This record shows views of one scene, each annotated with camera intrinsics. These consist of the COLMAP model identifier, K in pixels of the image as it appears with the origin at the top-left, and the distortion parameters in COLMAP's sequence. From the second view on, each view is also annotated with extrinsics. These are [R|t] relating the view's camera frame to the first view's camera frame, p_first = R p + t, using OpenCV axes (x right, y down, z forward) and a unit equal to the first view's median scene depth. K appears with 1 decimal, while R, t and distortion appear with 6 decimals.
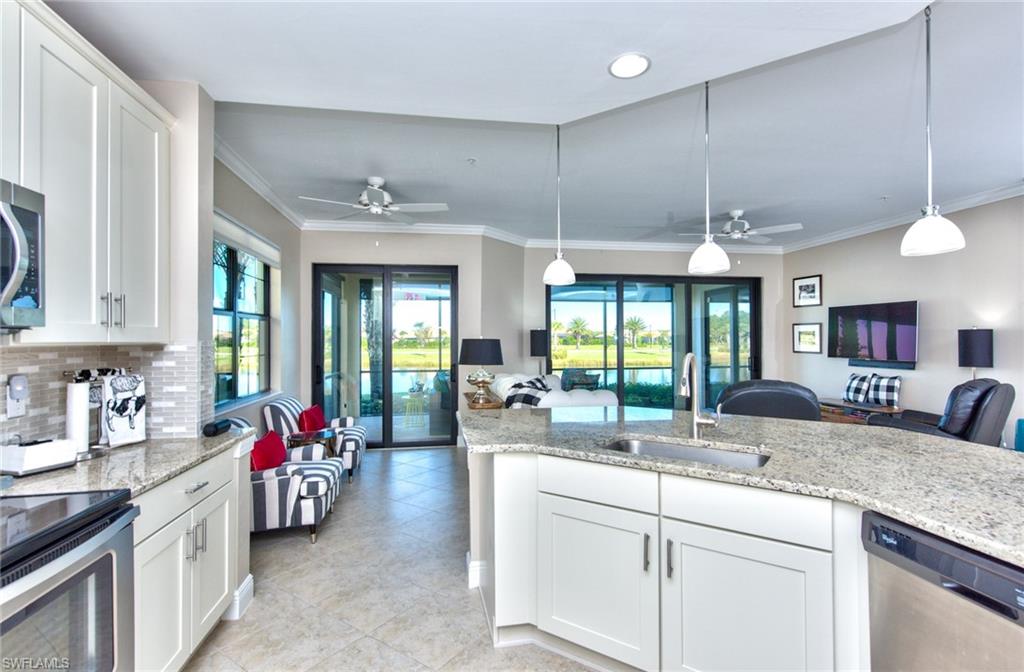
lens RADIAL K [[491.8, 0, 492.1], [0, 491.8, 338.5], [0, 0, 1]] dist [0.017734, -0.000064]
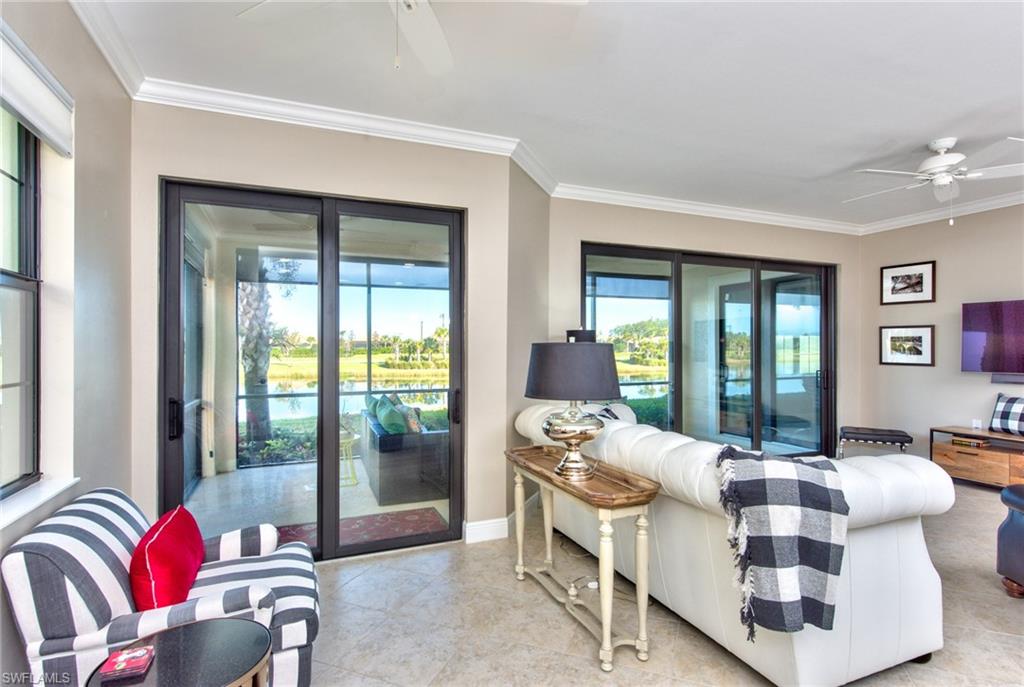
lens RADIAL K [[506.5, 0, 505.1], [0, 506.5, 348.0], [0, 0, 1]] dist [0.011340, -0.003367]
pose [[0.963599, 0.001999, 0.267344, -0.170247], [-0.002915, 0.999991, 0.003031, 0.003002], [-0.267335, -0.003700, 0.963596, 0.425781]]
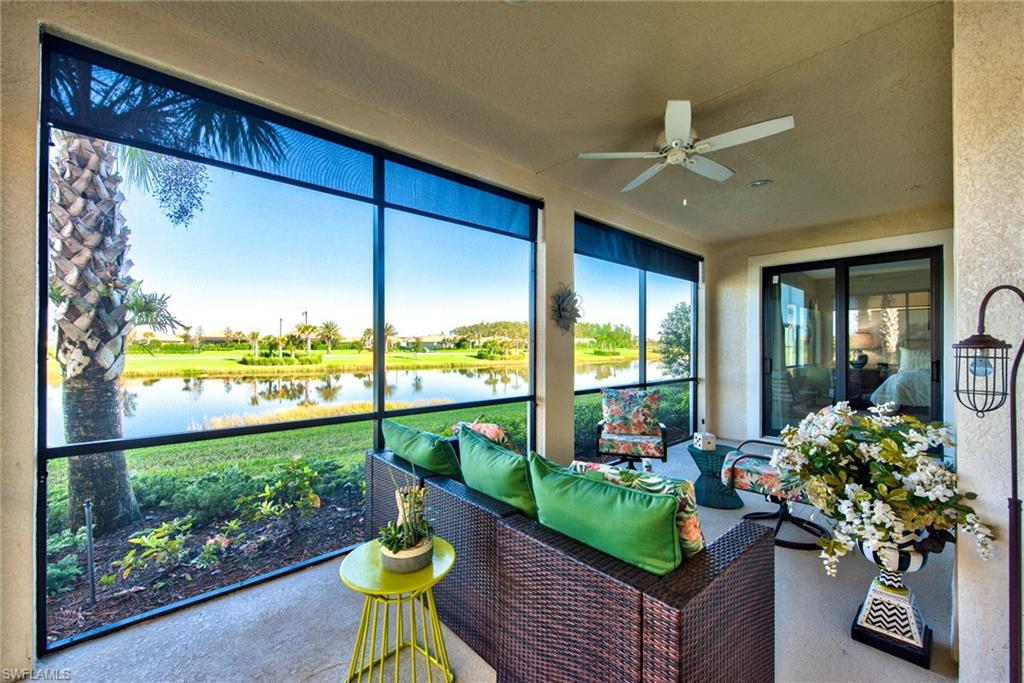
lens RADIAL K [[420.5, 0, 506.2], [0, 420.5, 342.4], [0, 0, 1]] dist [-0.004187, 0.000333]
pose [[0.815746, 0.010460, 0.578316, -0.304506], [-0.007530, 0.999944, -0.007466, 0.025338], [-0.578362, 0.001736, 0.815779, 1.051663]]
